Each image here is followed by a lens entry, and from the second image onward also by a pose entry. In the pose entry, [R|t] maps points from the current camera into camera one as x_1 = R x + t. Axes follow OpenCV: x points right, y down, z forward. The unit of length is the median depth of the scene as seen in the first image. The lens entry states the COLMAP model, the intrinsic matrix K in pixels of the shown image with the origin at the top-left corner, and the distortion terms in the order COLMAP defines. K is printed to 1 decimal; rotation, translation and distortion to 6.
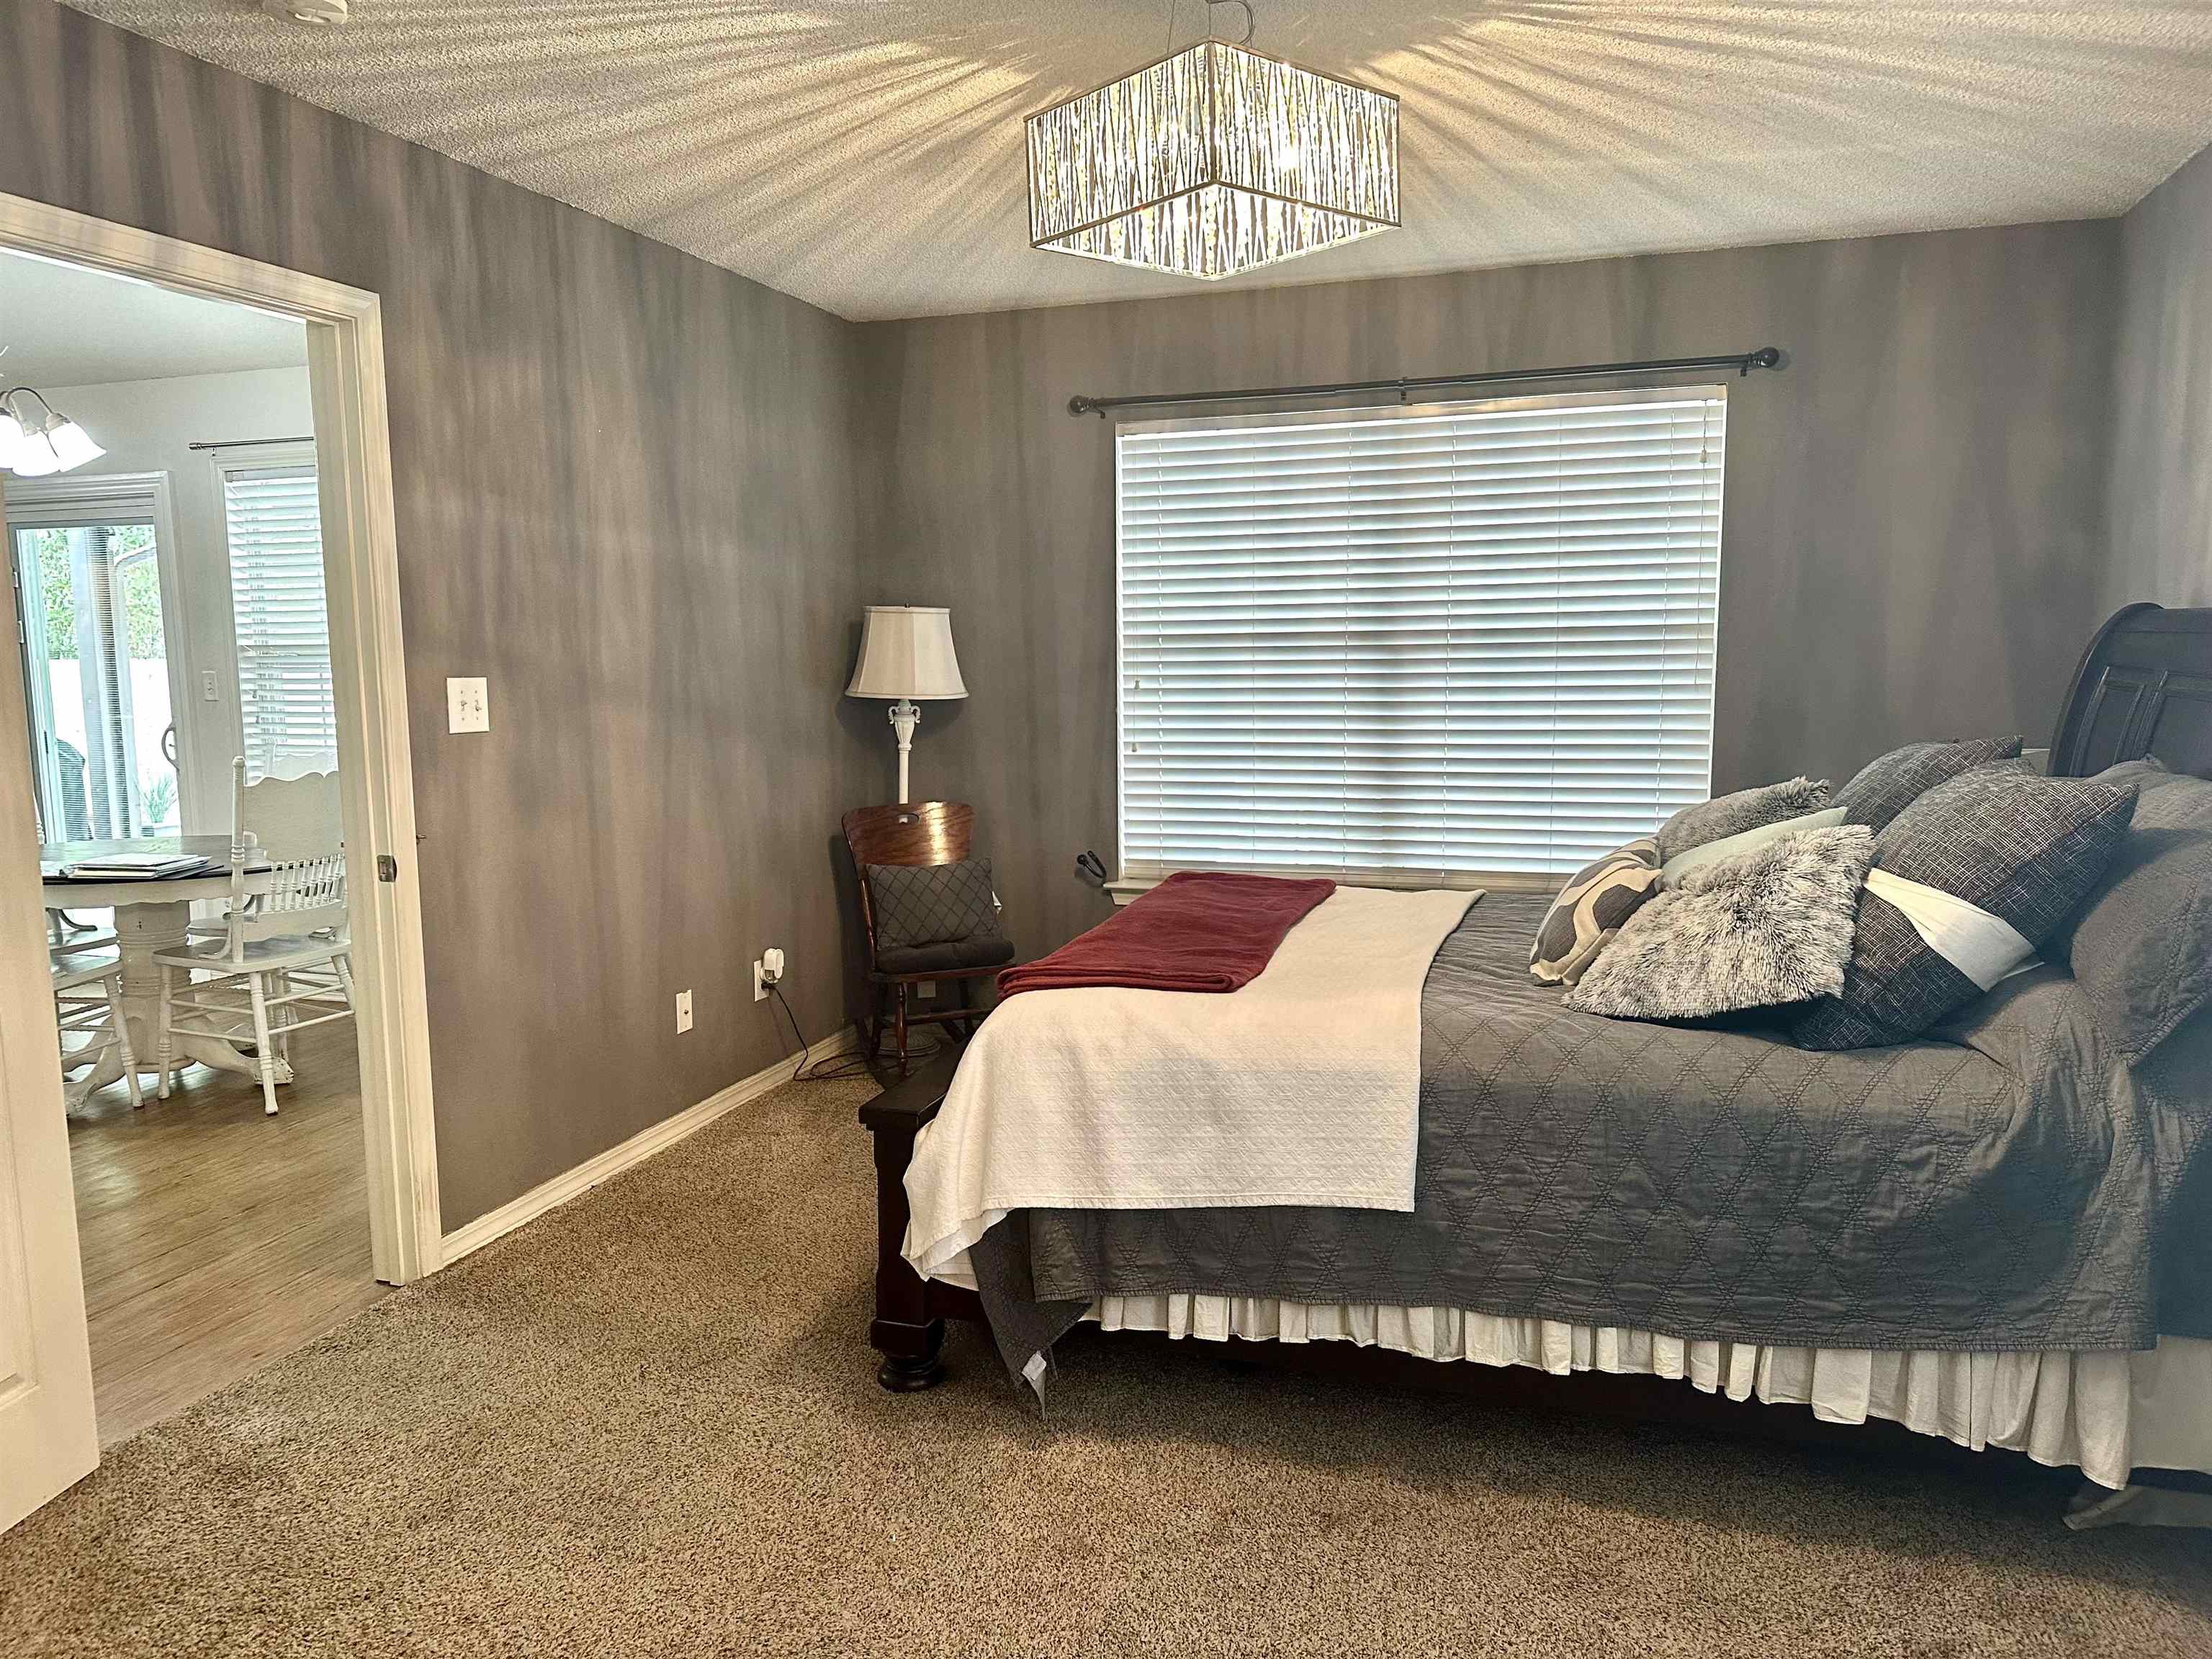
lens RADIAL K [[1573.5, 0, 1107.1], [0, 1573.5, 824.9], [0, 0, 1]] dist [0.054843, -0.069770]
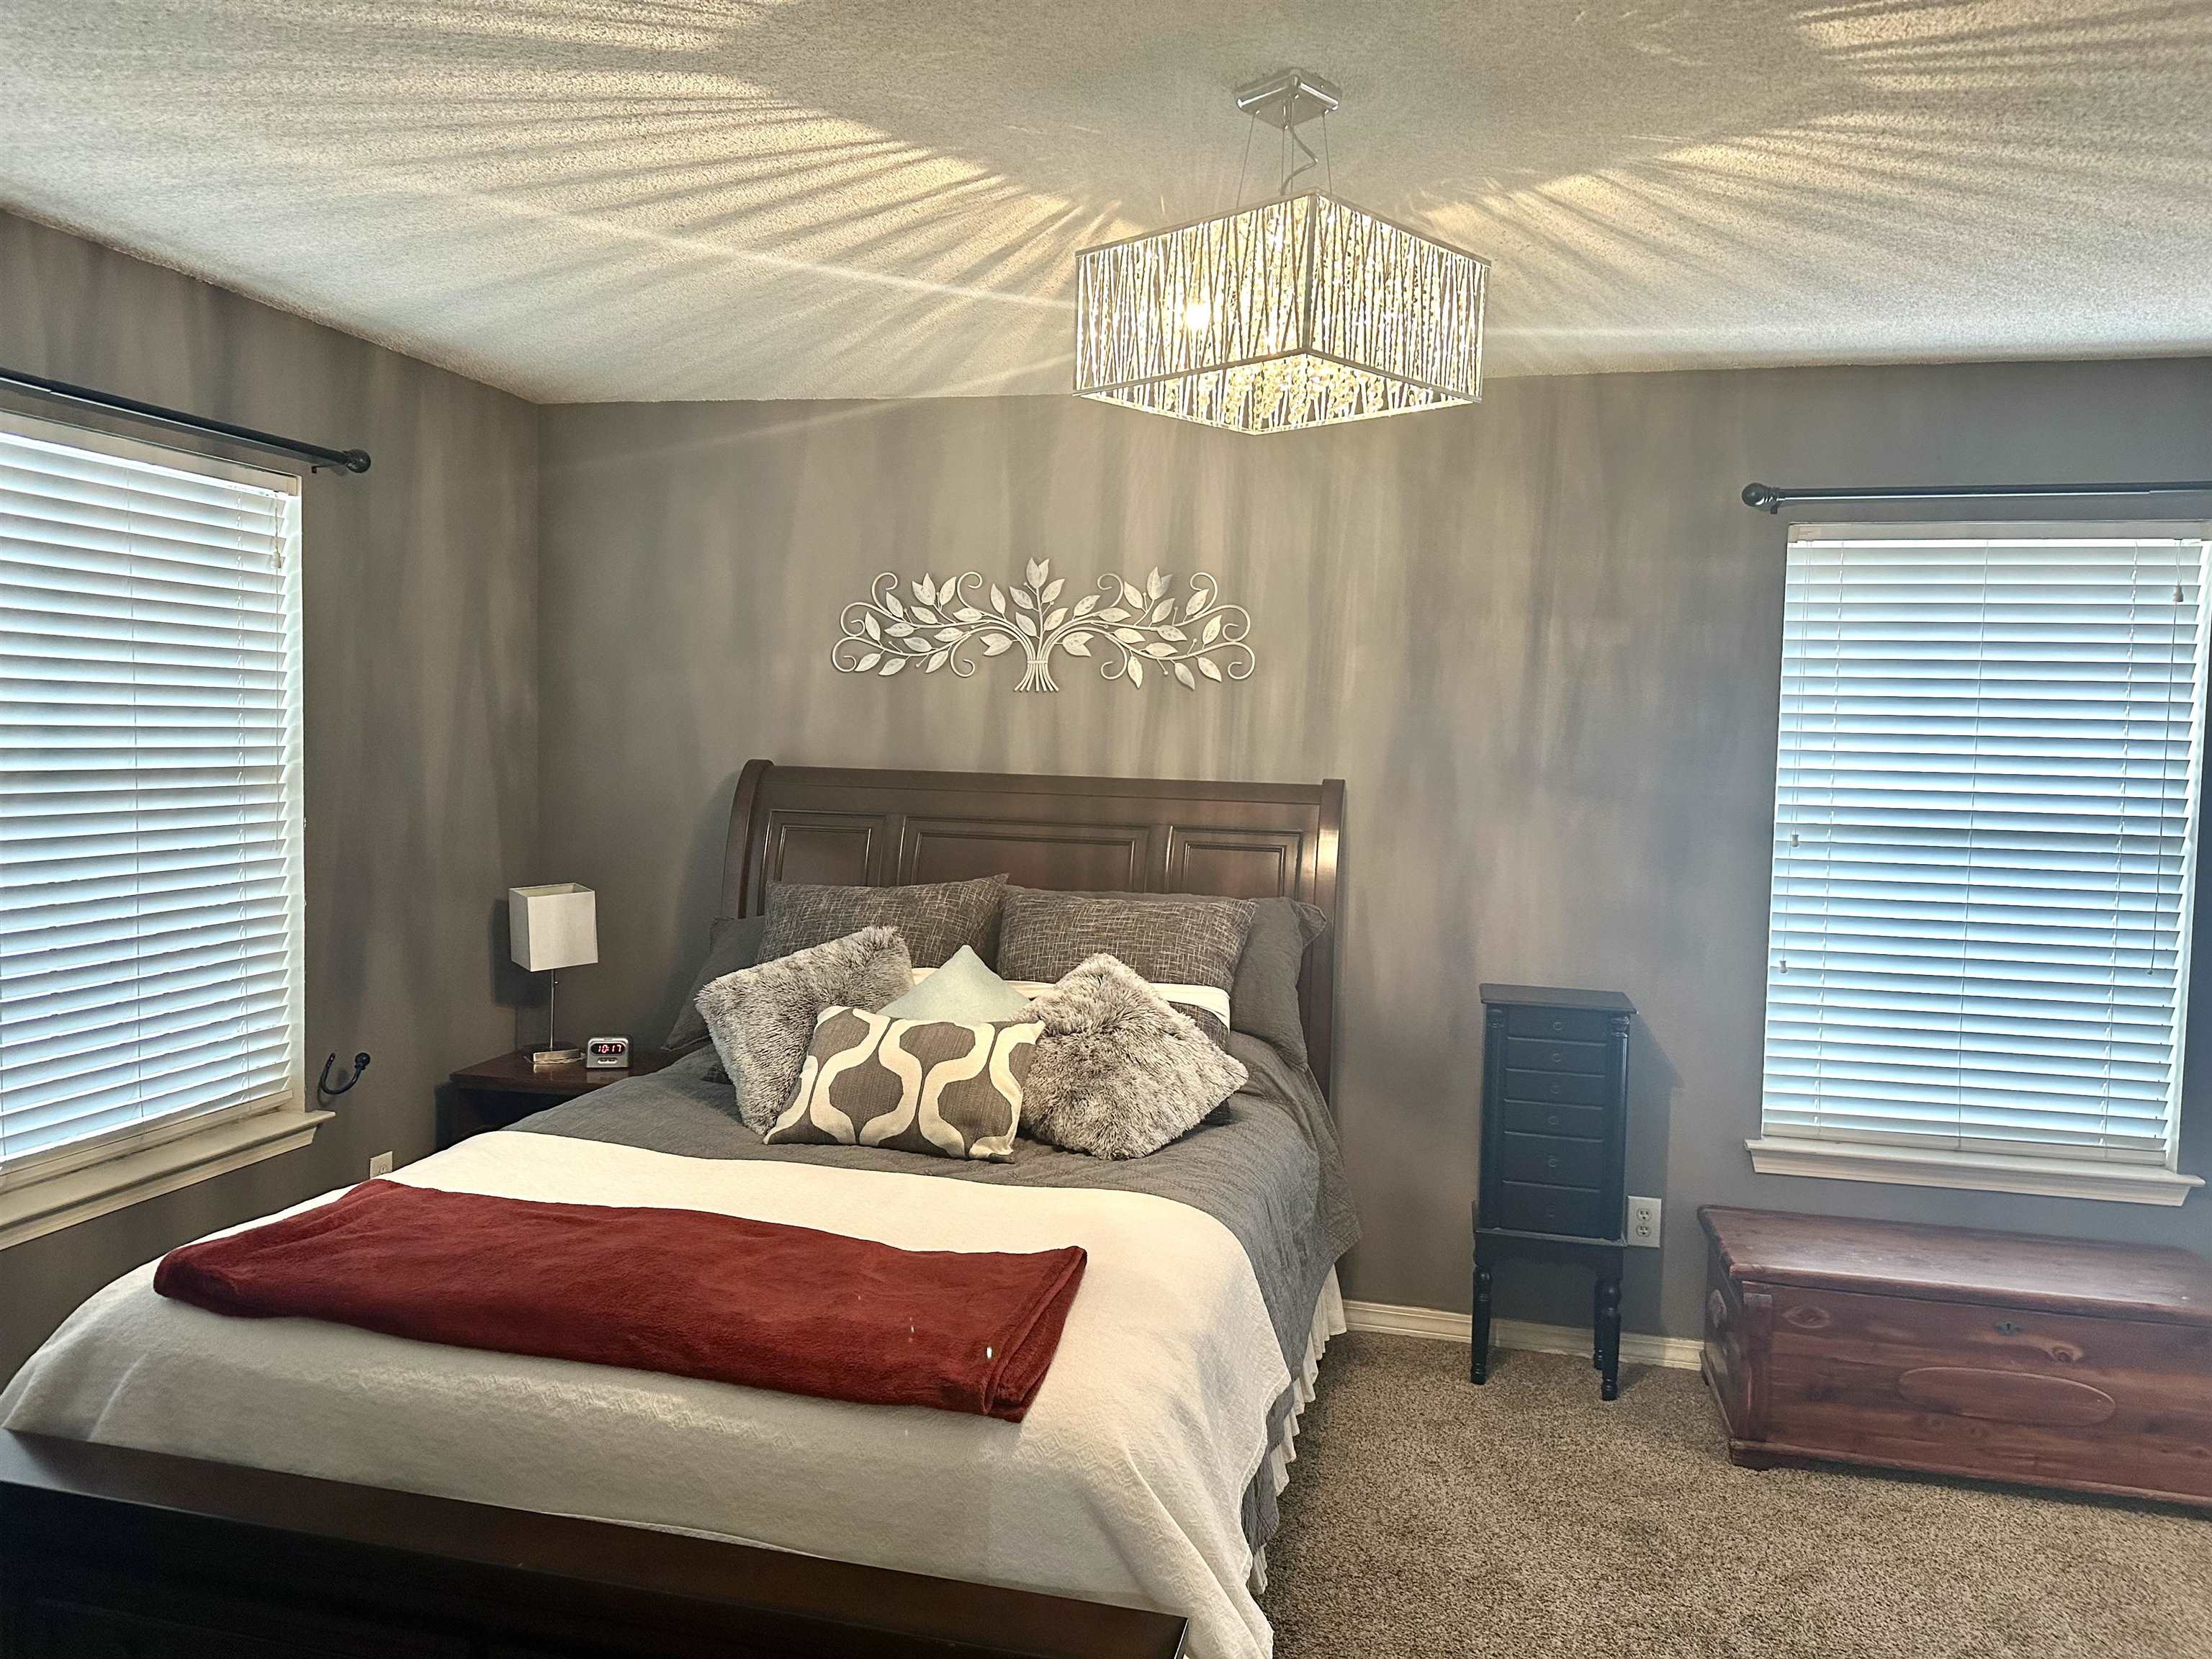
lens RADIAL K [[1573.5, 0, 1107.2], [0, 1573.5, 834.3], [0, 0, 1]] dist [0.054843, -0.069770]
pose [[-0.070781, -0.048789, 0.996298, -0.467818], [0.094197, 0.994013, 0.055369, -0.099696], [-0.993034, 0.097768, -0.065761, 0.654790]]
